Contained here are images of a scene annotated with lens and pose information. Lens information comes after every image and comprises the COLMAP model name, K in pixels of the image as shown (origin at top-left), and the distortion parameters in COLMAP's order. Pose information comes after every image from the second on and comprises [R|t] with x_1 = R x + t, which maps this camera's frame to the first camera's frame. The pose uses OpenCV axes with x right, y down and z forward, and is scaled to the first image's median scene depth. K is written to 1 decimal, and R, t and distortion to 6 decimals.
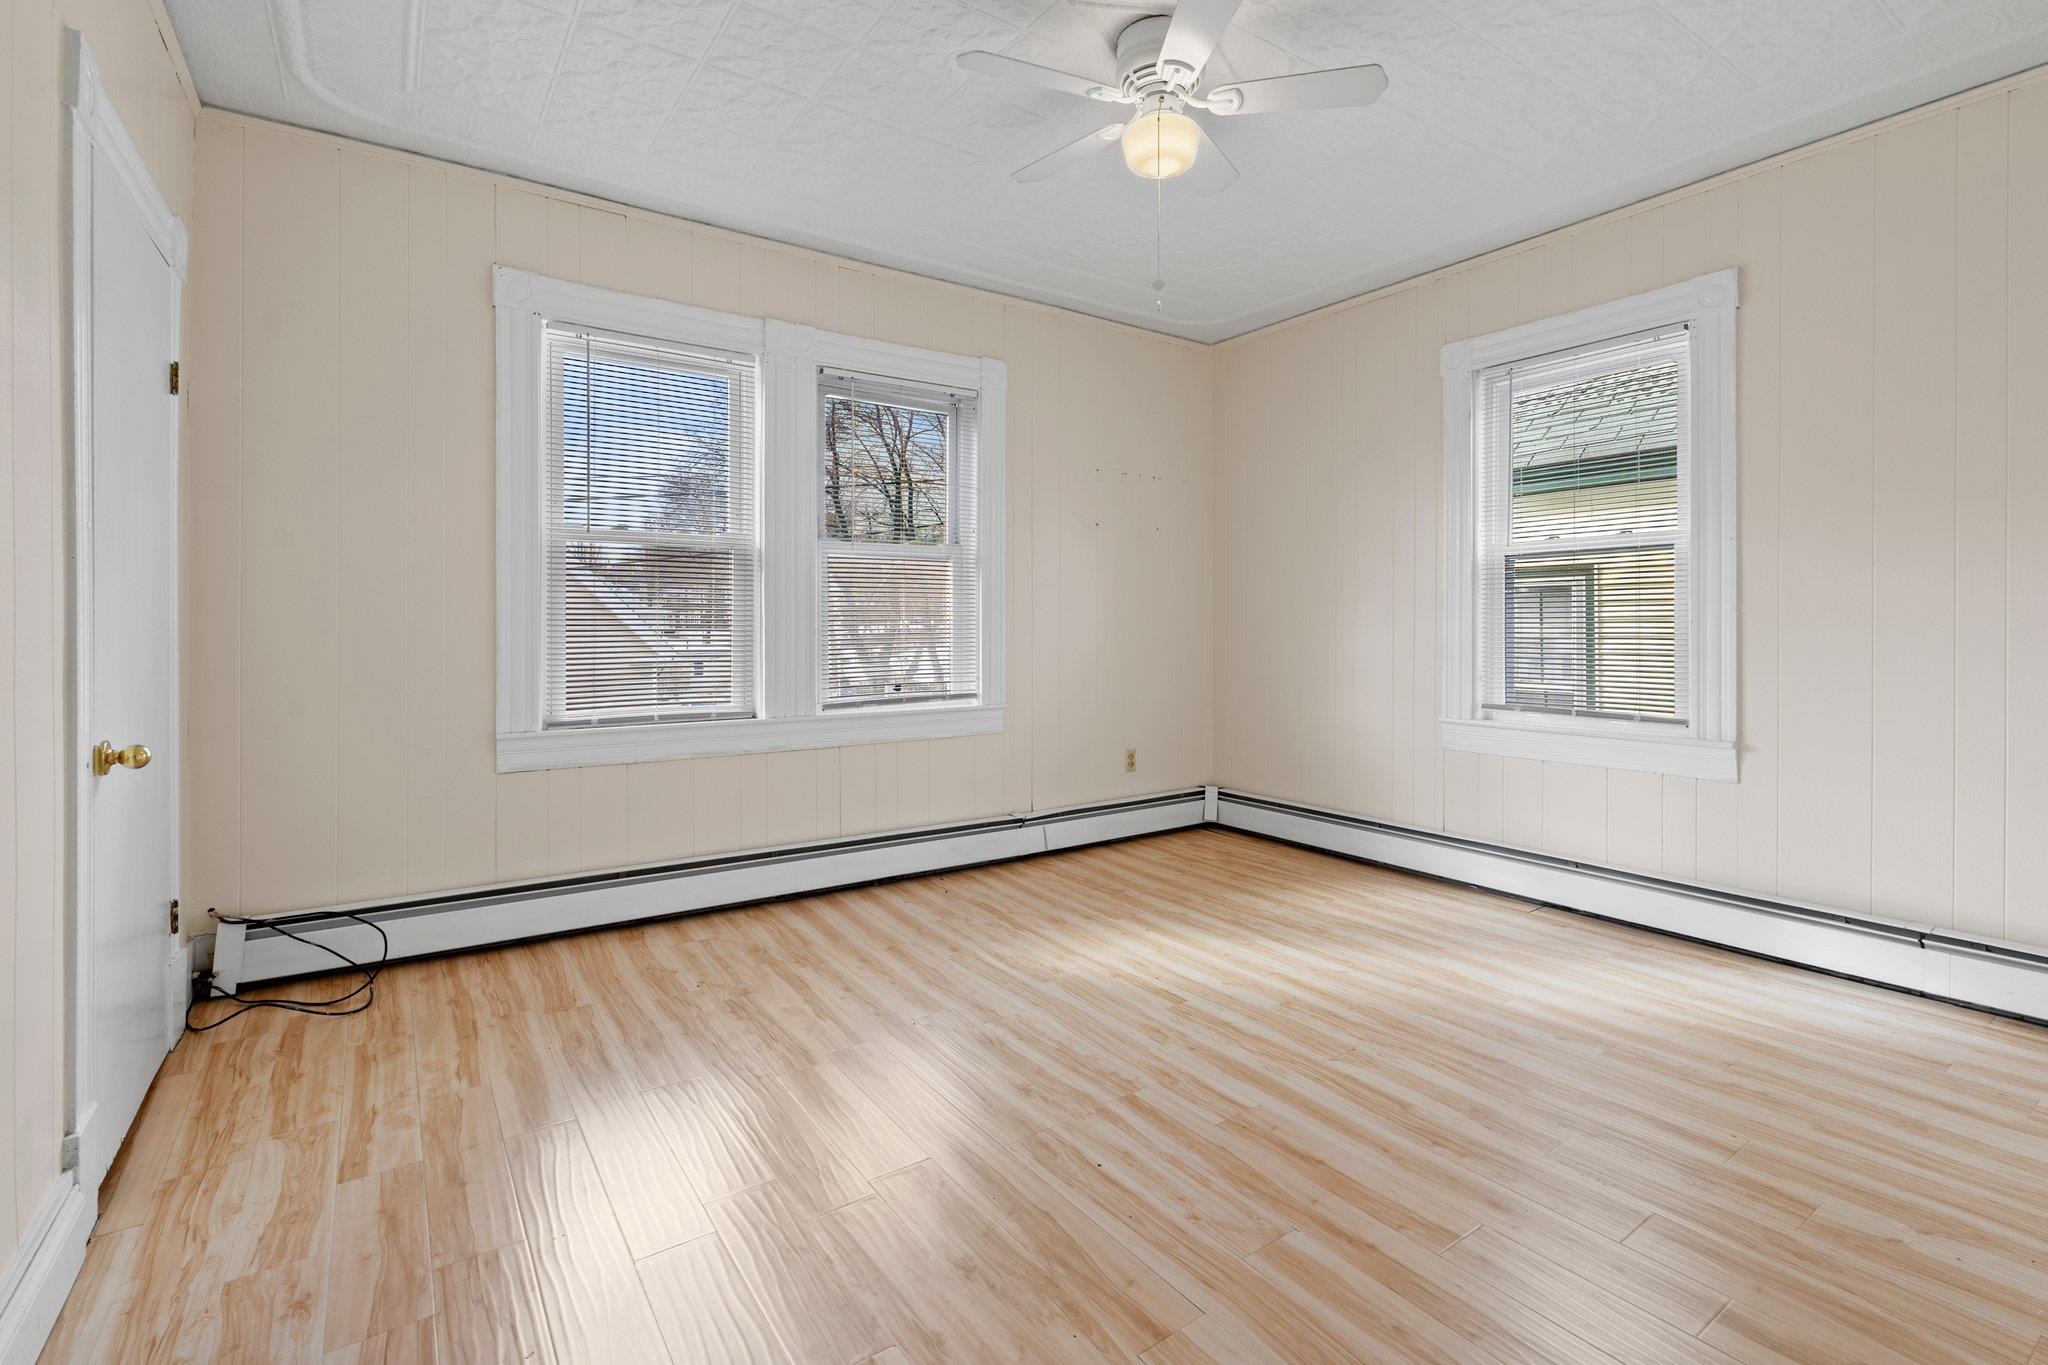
lens RADIAL K [[939.7, 0, 1023.3], [0, 939.7, 620.8], [0, 0, 1]] dist [0.001617, -0.000162]
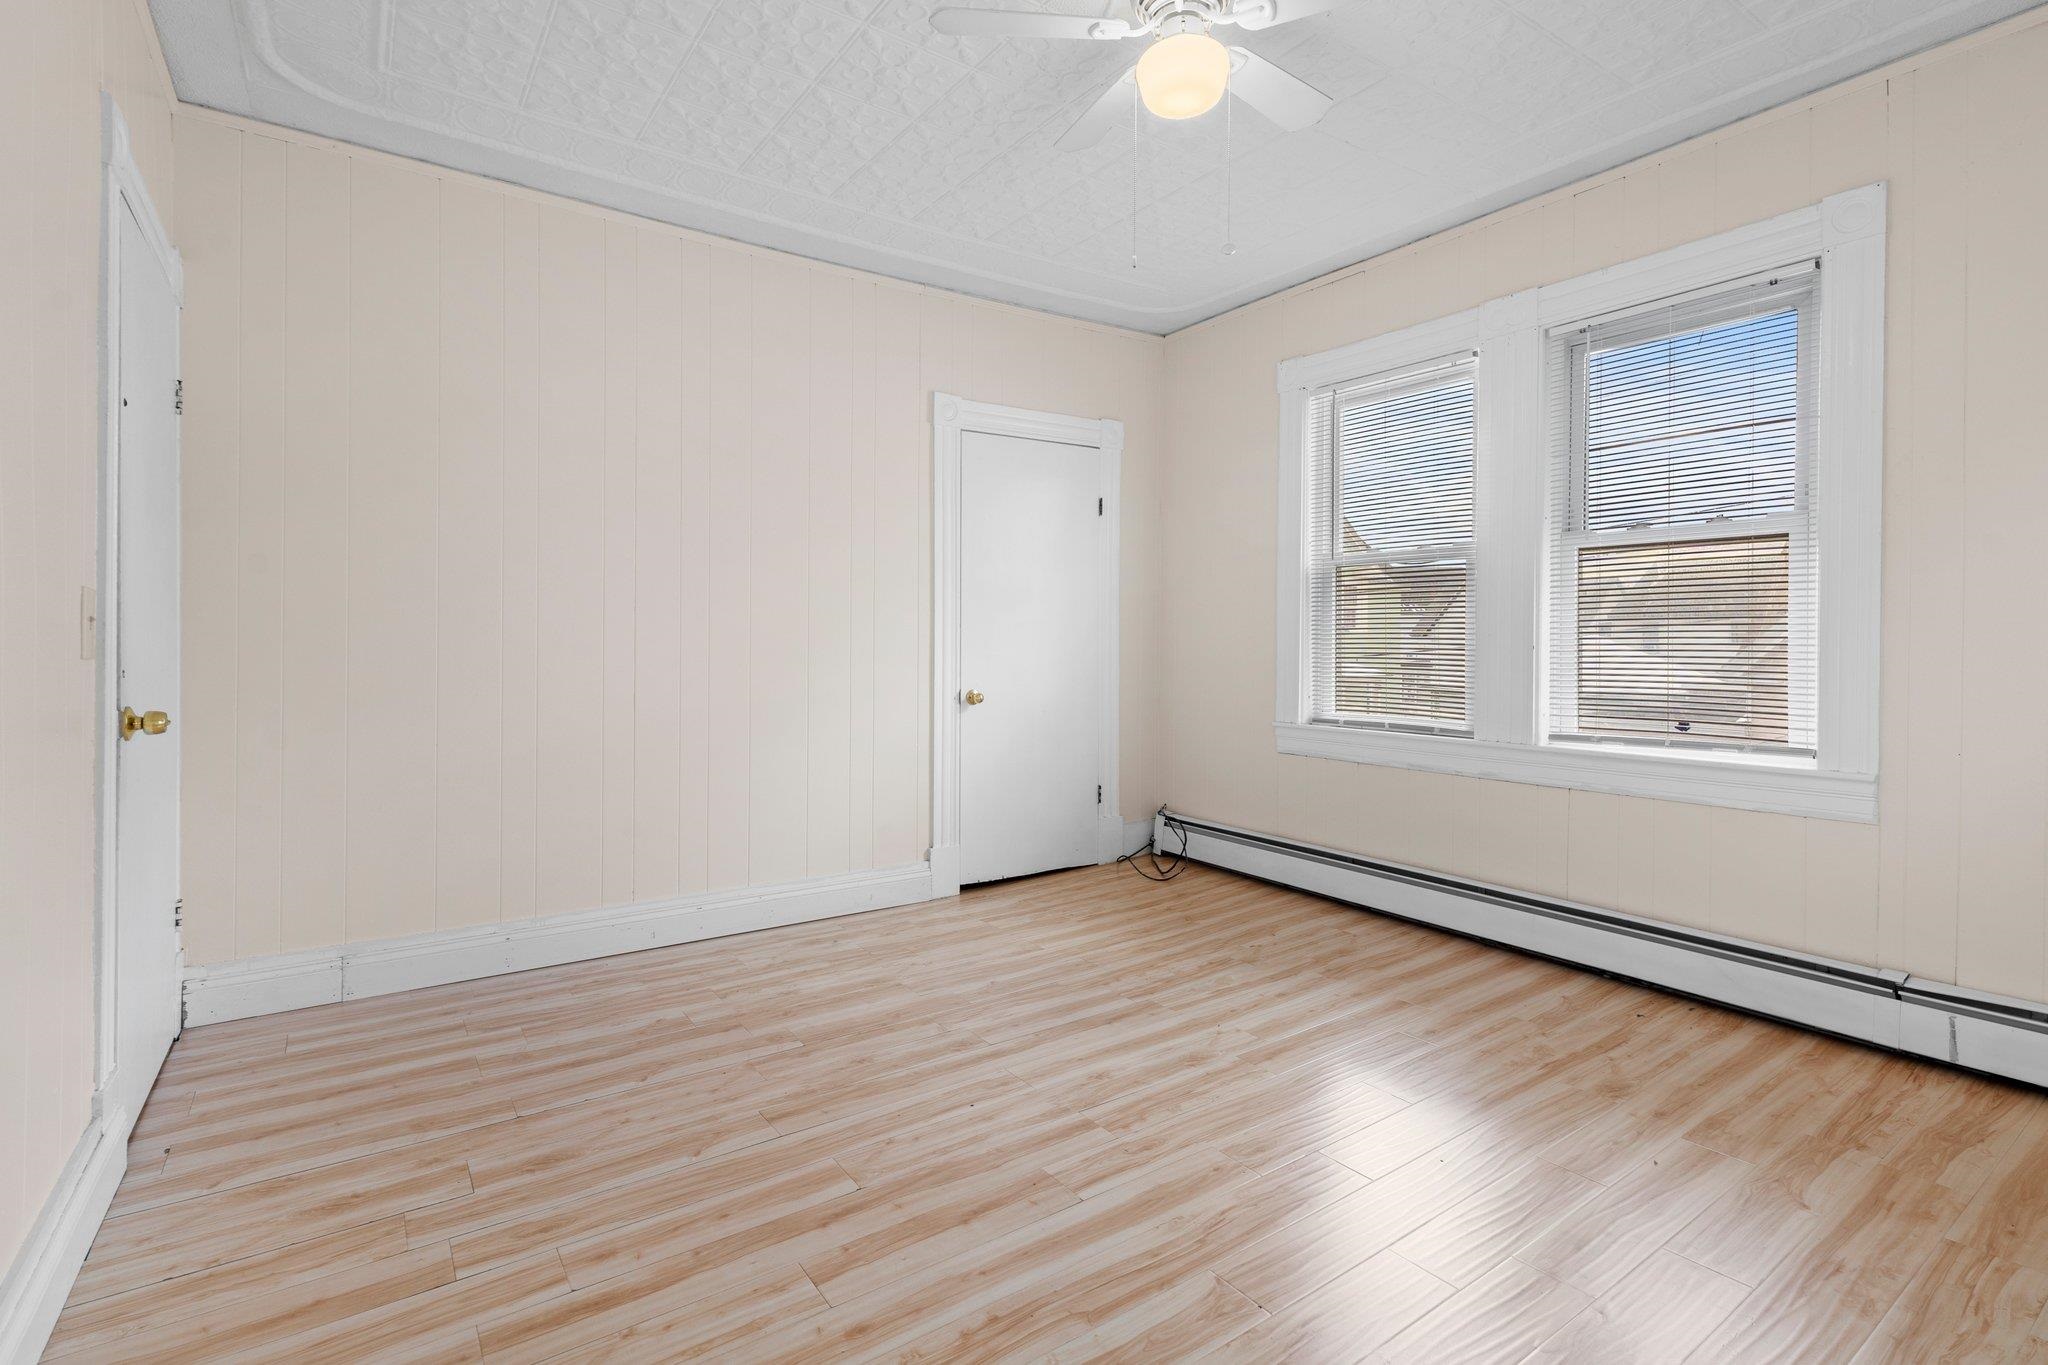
lens RADIAL K [[948.0, 0, 1022.2], [0, 948.0, 639.5], [0, 0, 1]] dist [-0.000361, -0.000224]
pose [[0.007527, 0.000091, -0.999972, 0.839537], [0.002915, 0.999996, 0.000113, 0.005383], [0.999967, -0.002915, 0.007526, 0.711529]]
